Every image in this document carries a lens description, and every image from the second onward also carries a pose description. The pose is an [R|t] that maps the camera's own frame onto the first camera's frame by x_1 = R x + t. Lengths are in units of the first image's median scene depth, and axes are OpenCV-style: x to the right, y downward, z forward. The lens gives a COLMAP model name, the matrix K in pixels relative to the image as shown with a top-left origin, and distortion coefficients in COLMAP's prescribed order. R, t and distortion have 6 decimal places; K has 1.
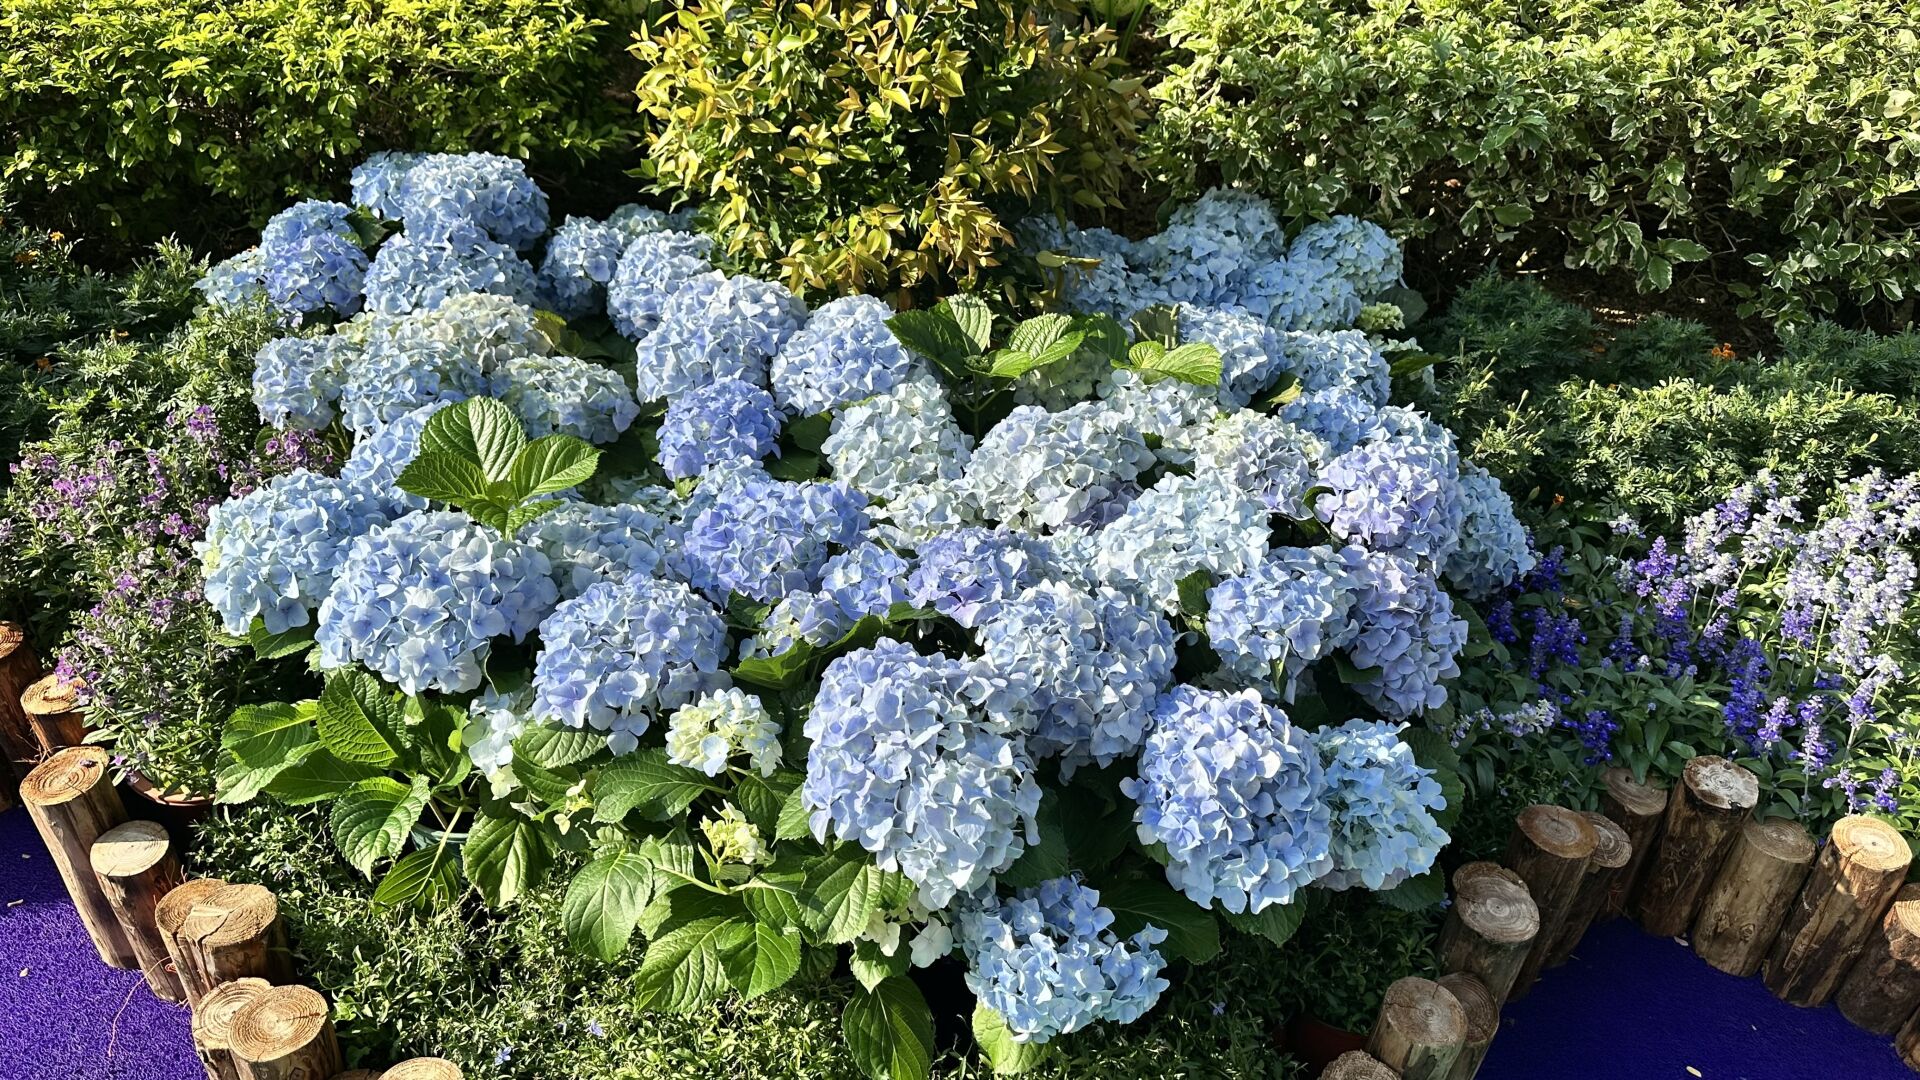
lens RADIAL K [[1471.4, 0, 960.0], [0, 1471.4, 540.0], [0, 0, 1]] dist [0.122593, 0.000655]
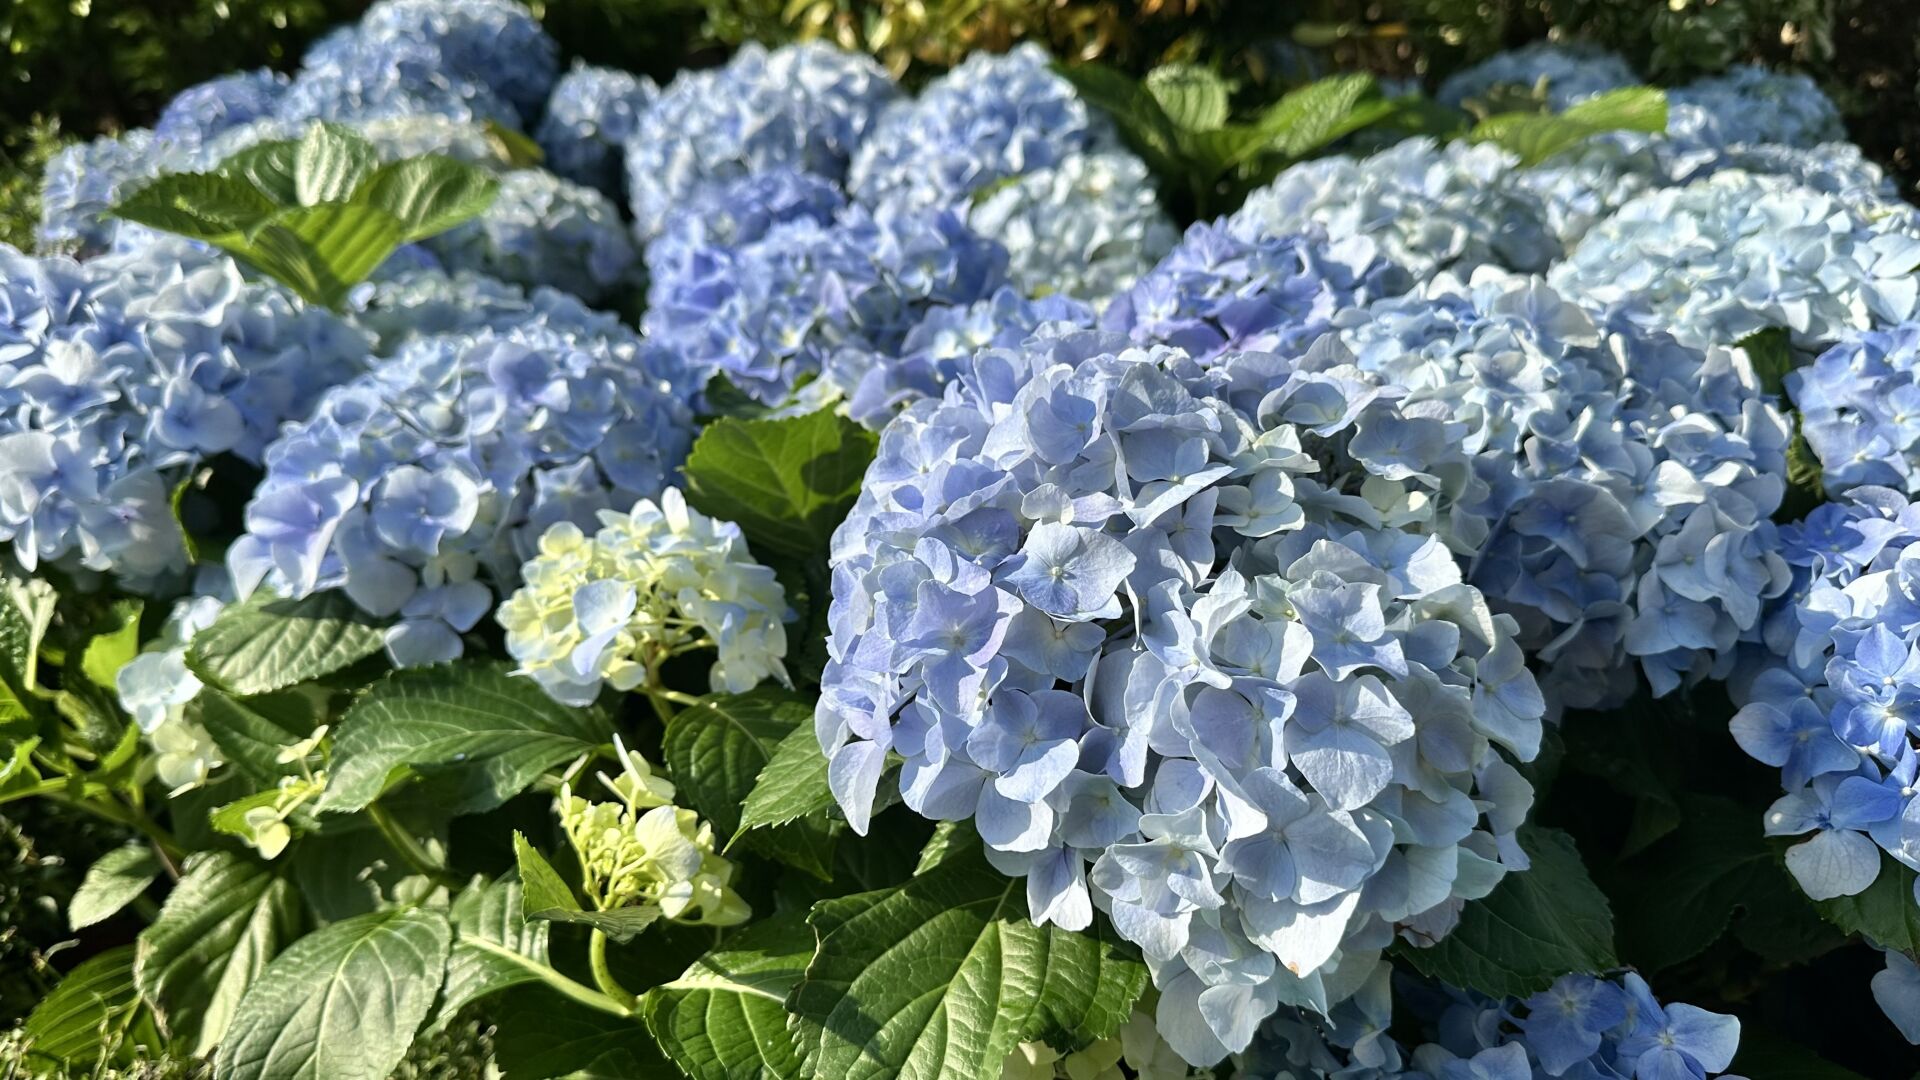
lens RADIAL K [[1520.5, 0, 923.2], [0, 1520.5, 541.1], [0, 0, 1]] dist [0.128159, -0.260292]
pose [[0.992566, -0.002942, -0.121676, -0.035298], [-0.015932, 0.987965, -0.153855, 0.179082], [0.120664, 0.154650, 0.980573, 0.609318]]
